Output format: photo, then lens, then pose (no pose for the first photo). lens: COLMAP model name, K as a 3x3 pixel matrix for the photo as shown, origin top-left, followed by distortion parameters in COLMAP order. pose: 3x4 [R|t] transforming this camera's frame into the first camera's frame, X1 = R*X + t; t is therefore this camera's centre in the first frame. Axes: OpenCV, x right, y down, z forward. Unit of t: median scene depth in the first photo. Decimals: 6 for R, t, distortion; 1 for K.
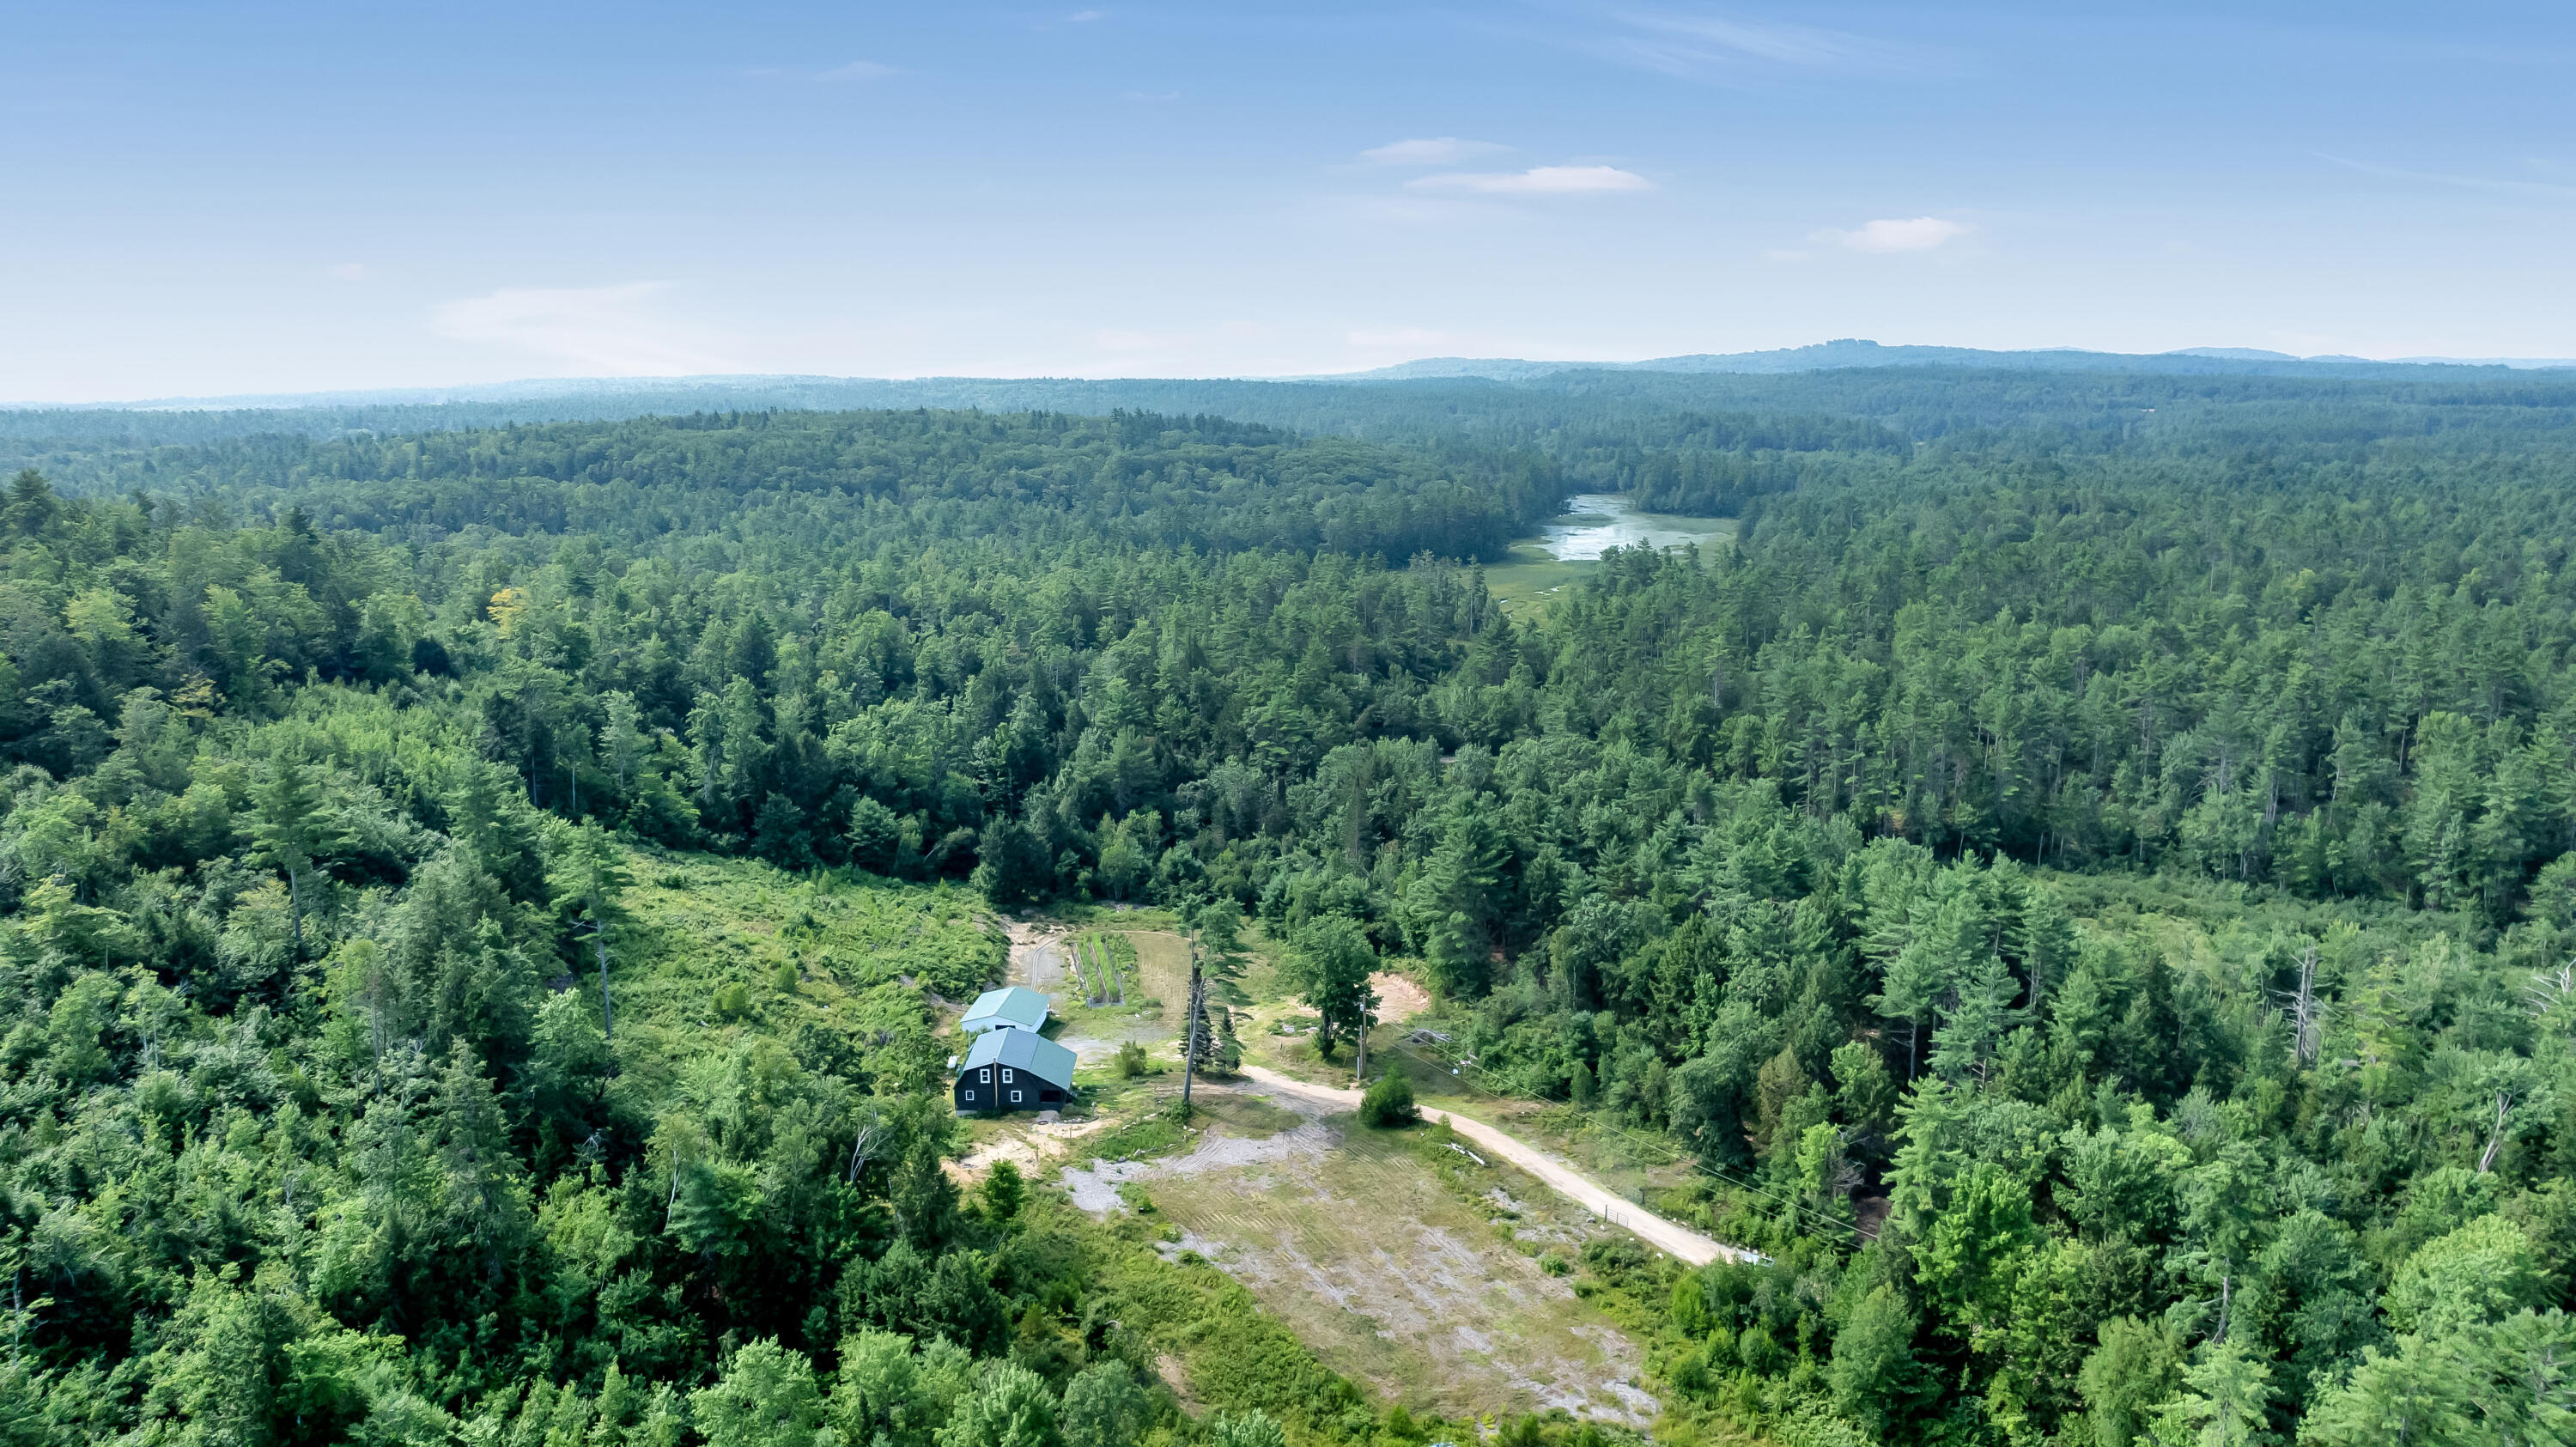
lens RADIAL K [[1817.2, 0, 1290.4], [0, 1817.2, 718.6], [0, 0, 1]] dist [-0.028457, 0.012409]
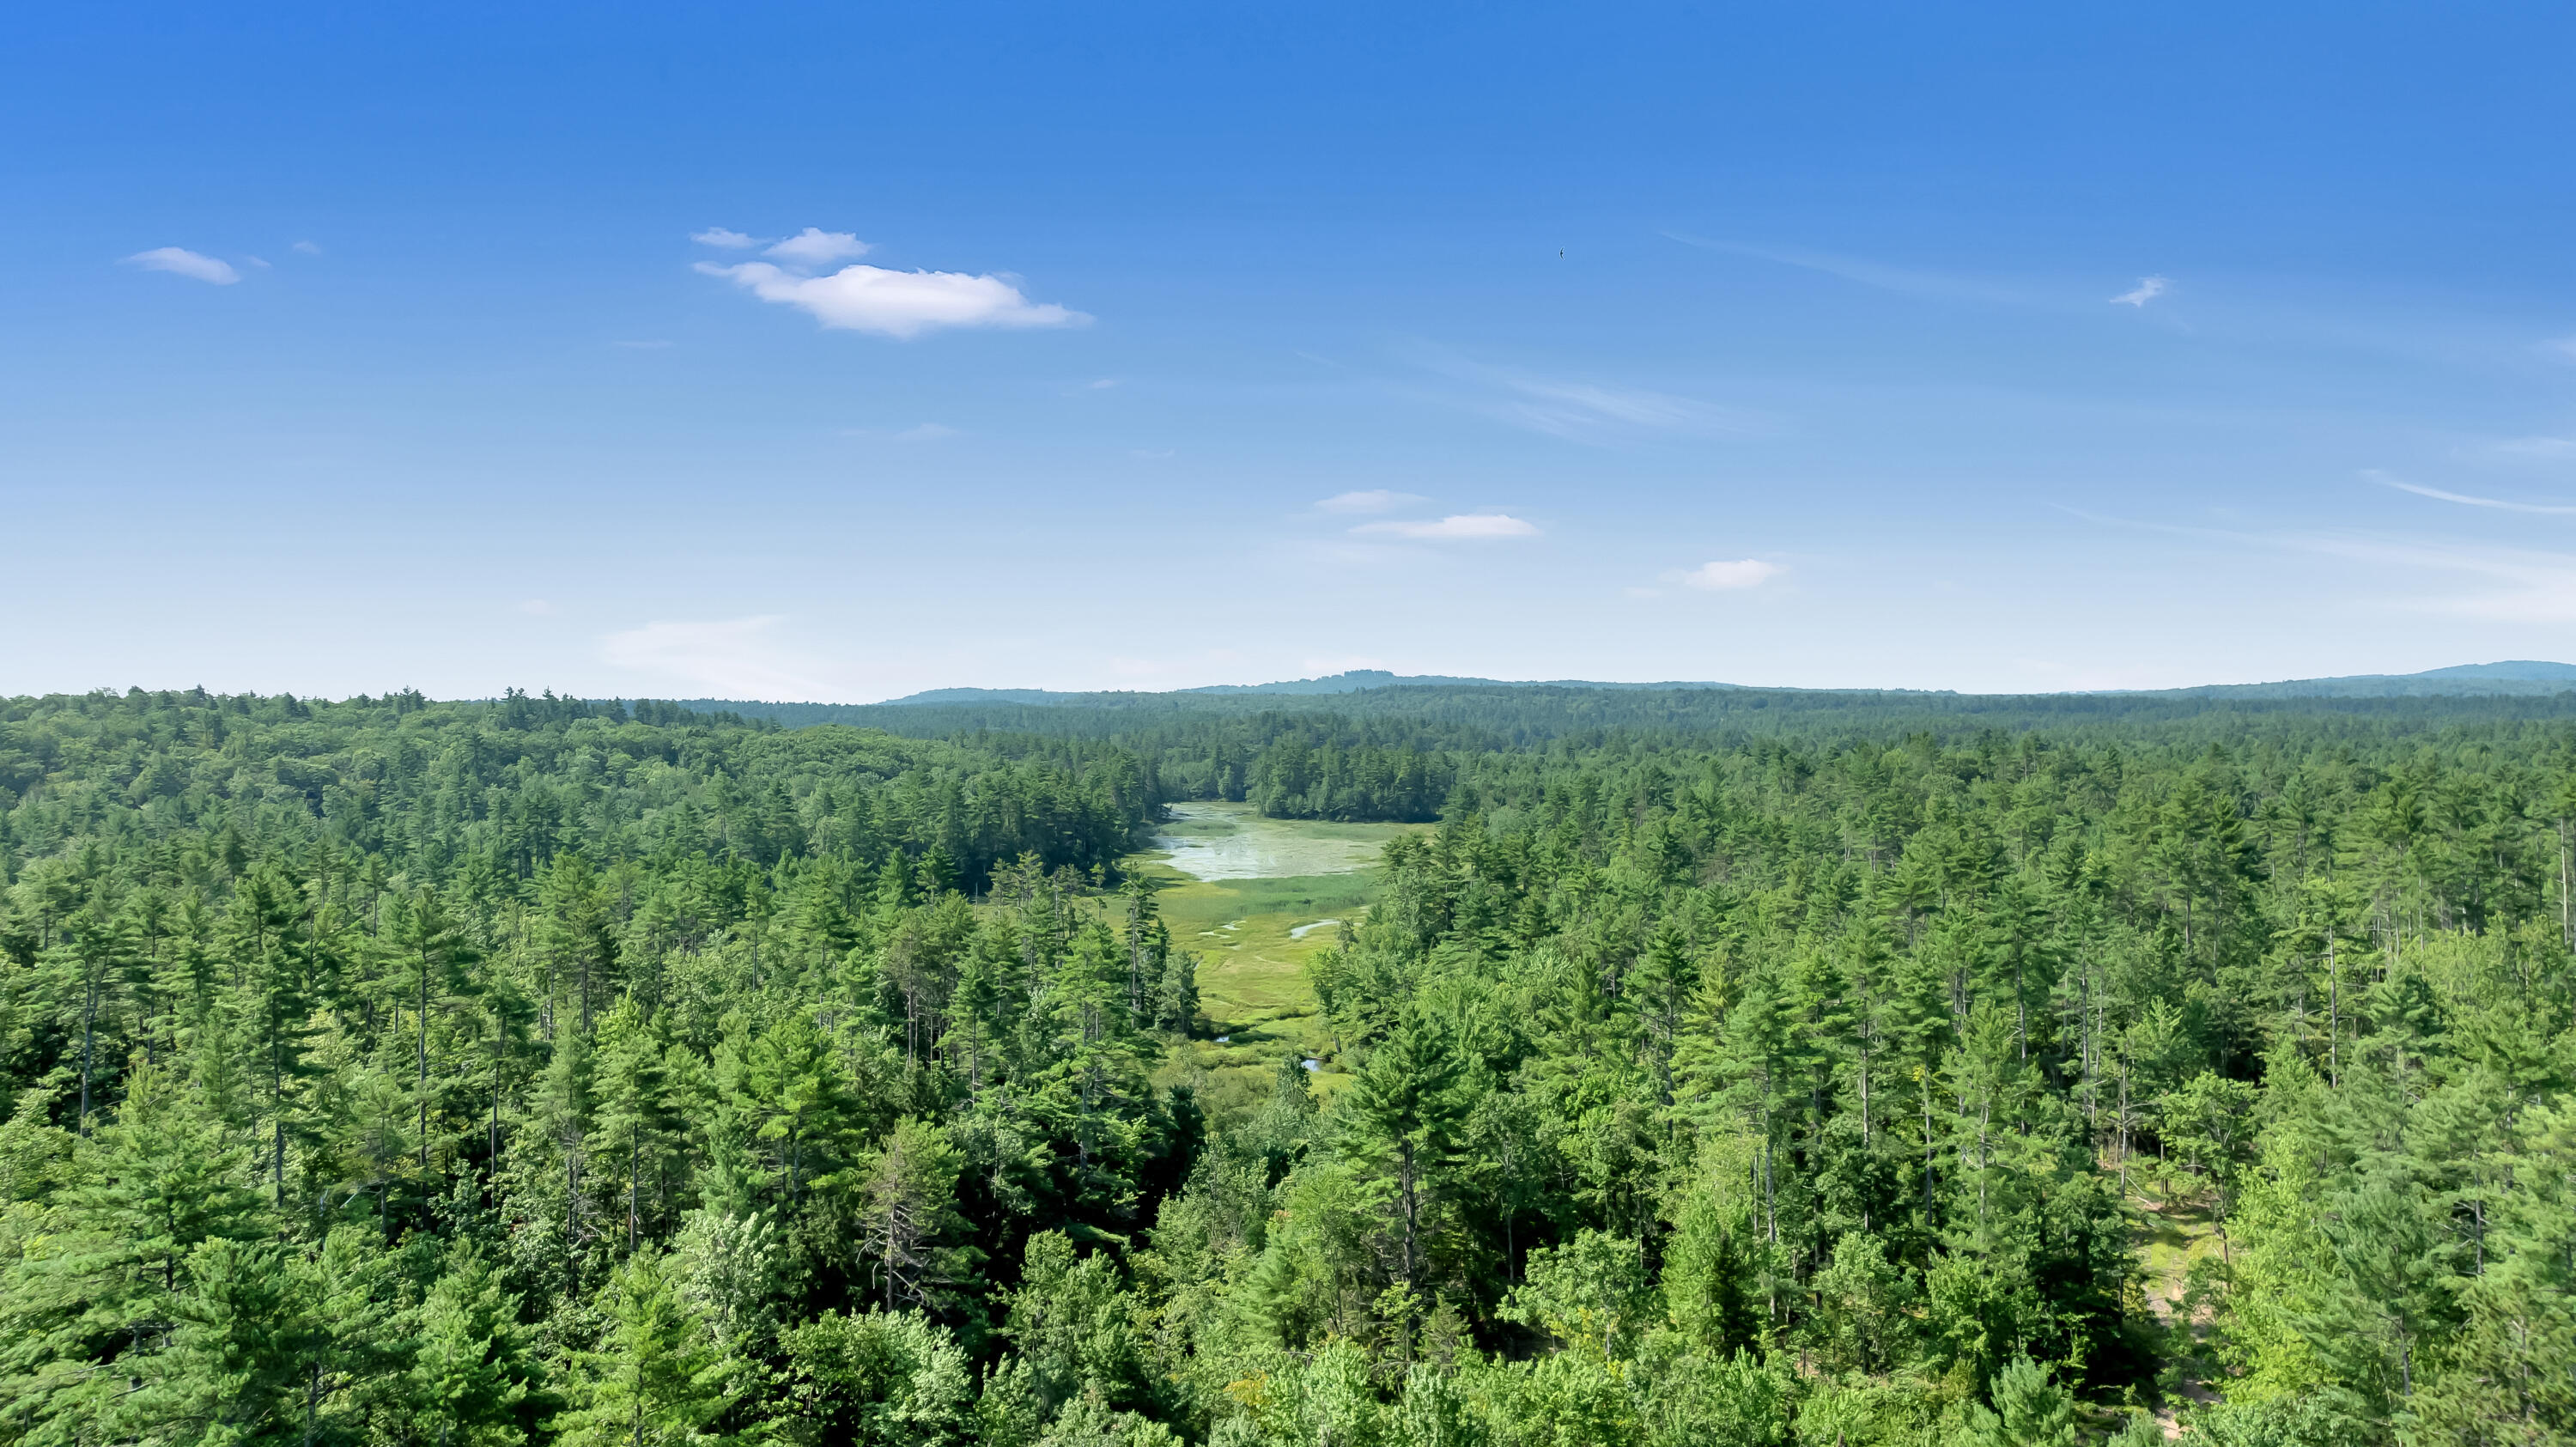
lens RADIAL K [[1817.2, 0, 1285.5], [0, 1817.2, 727.3], [0, 0, 1]] dist [-0.028457, 0.012409]
pose [[0.965383, -0.005029, 0.260787, 0.036365], [0.052300, 0.983242, -0.174643, -0.083057], [-0.255539, 0.182237, 0.949468, 1.125165]]
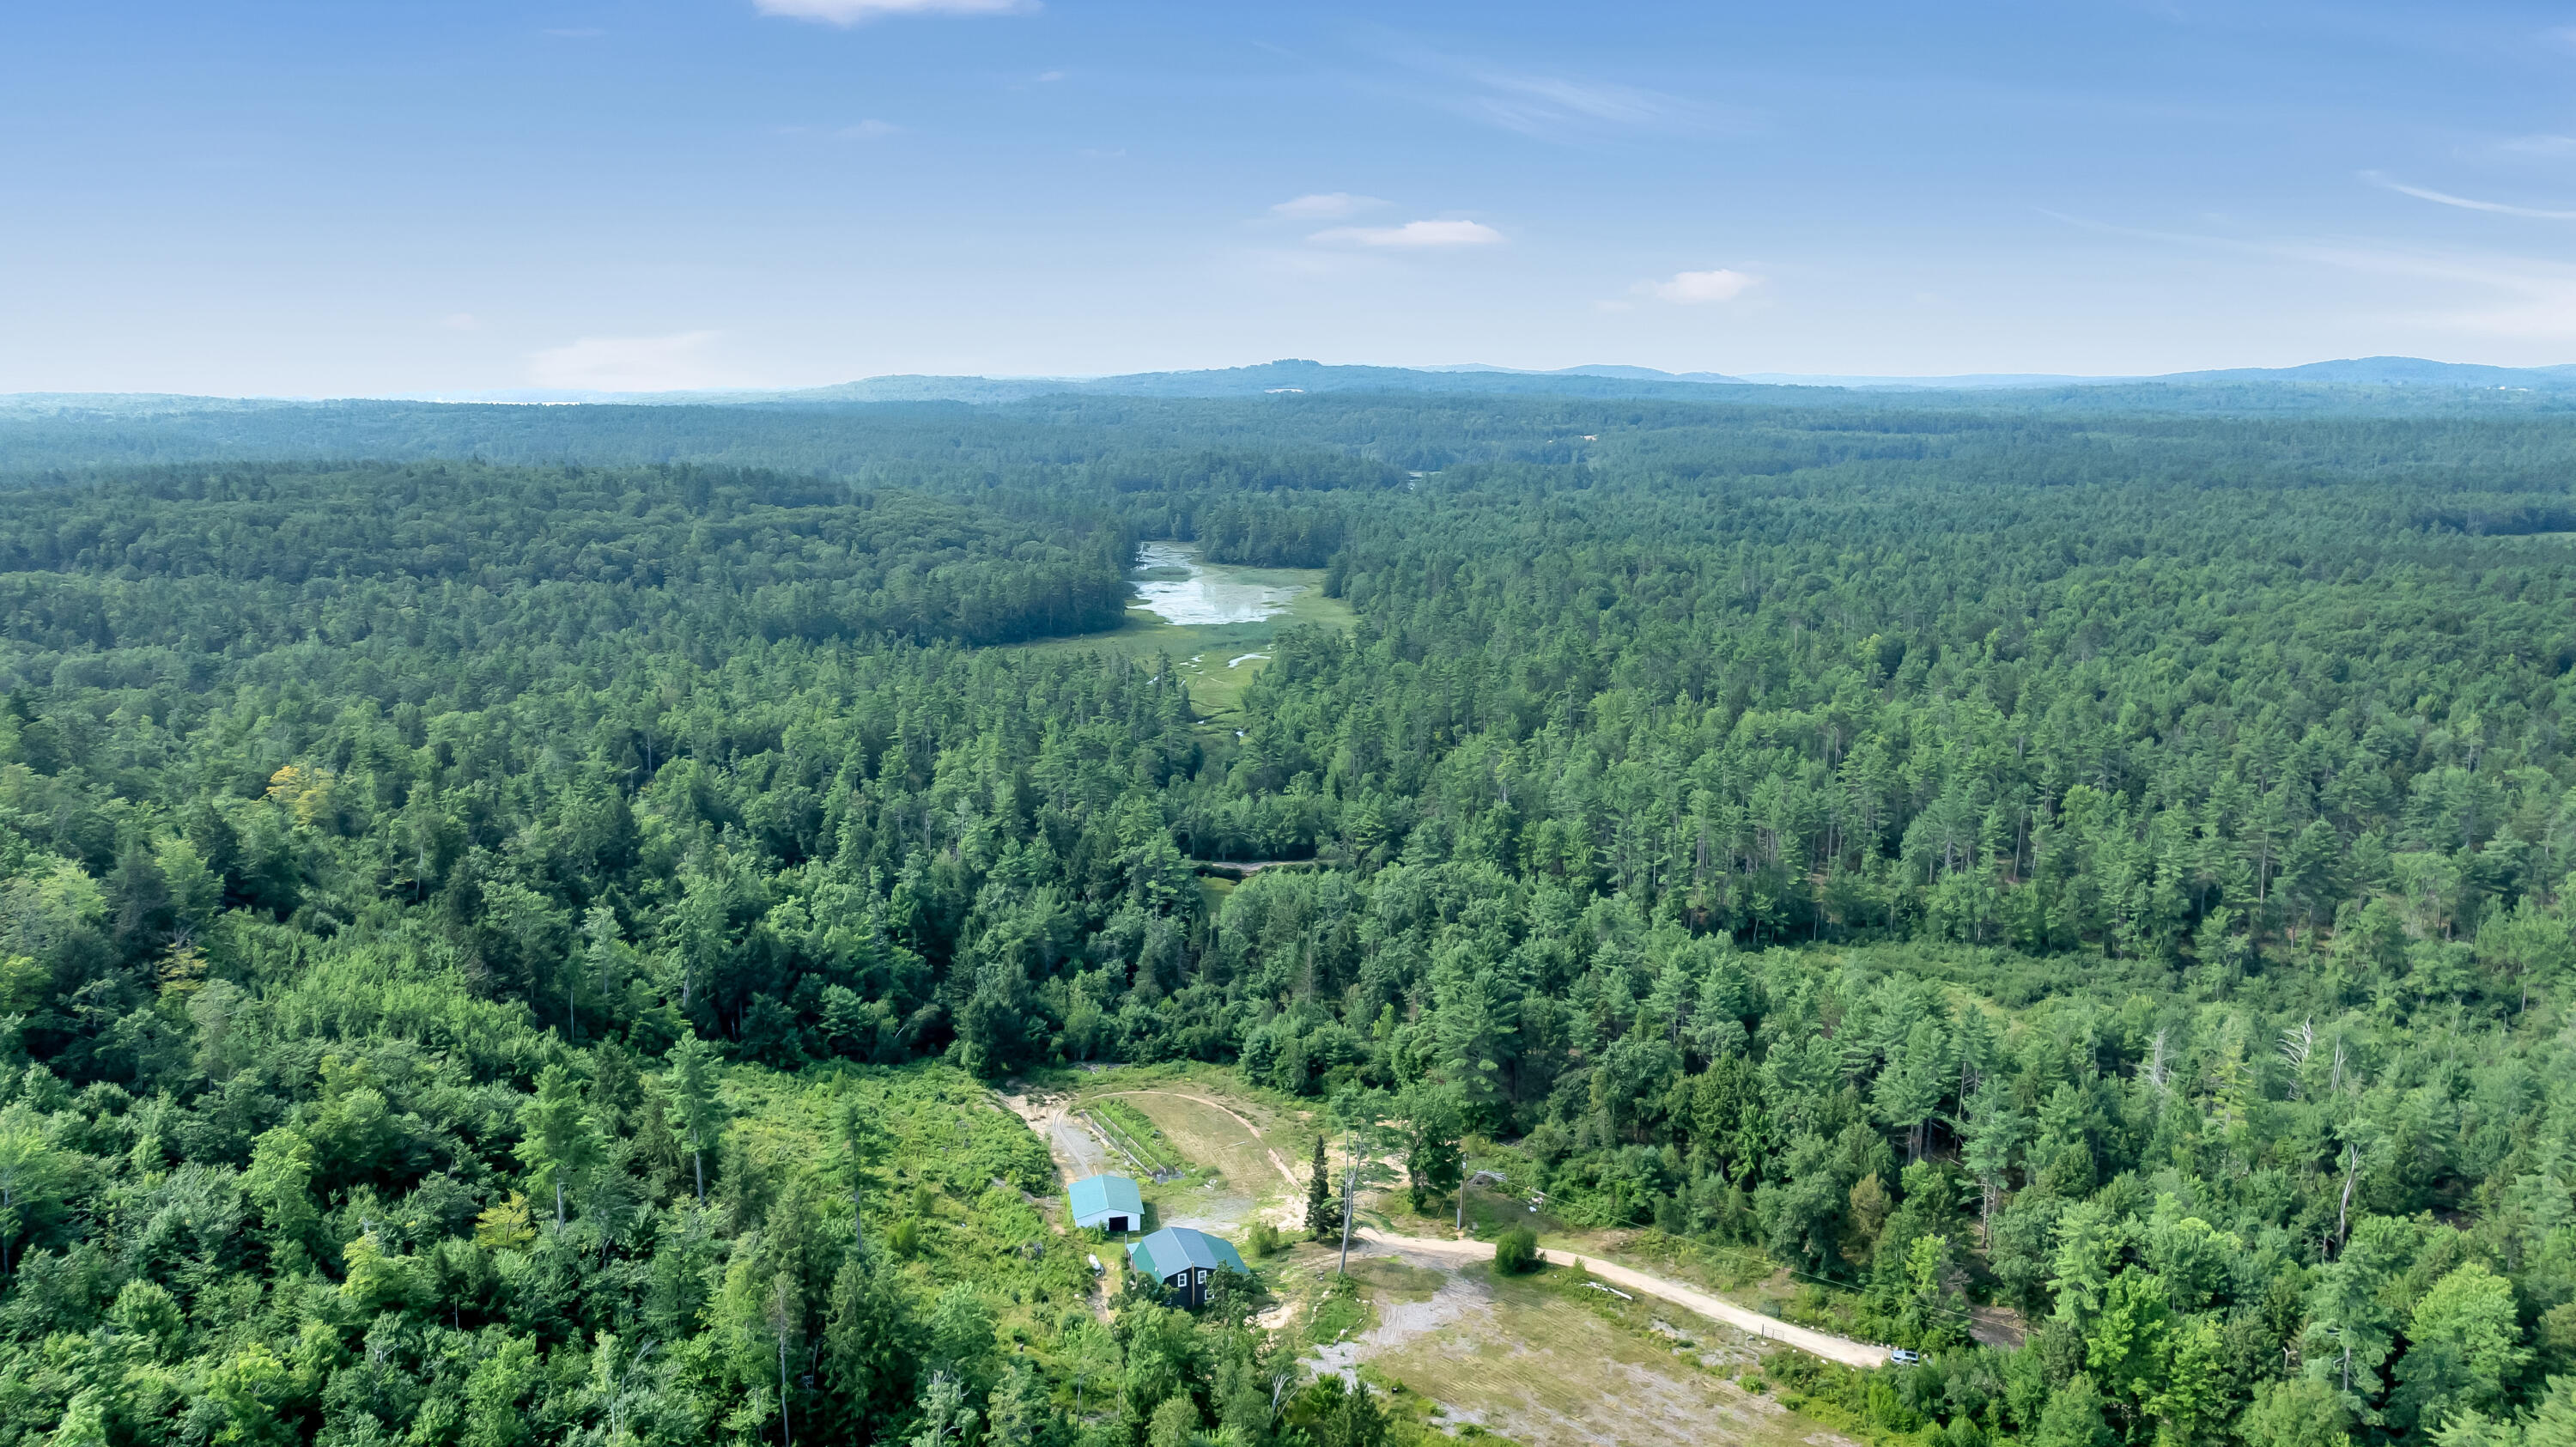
lens RADIAL K [[1817.2, 0, 1297.3], [0, 1817.2, 719.3], [0, 0, 1]] dist [-0.028457, 0.012409]
pose [[0.952725, -0.050402, 0.299623, -0.287685], [0.051656, 0.998658, 0.003737, -0.095365], [-0.299409, 0.011917, 0.954050, -0.034156]]
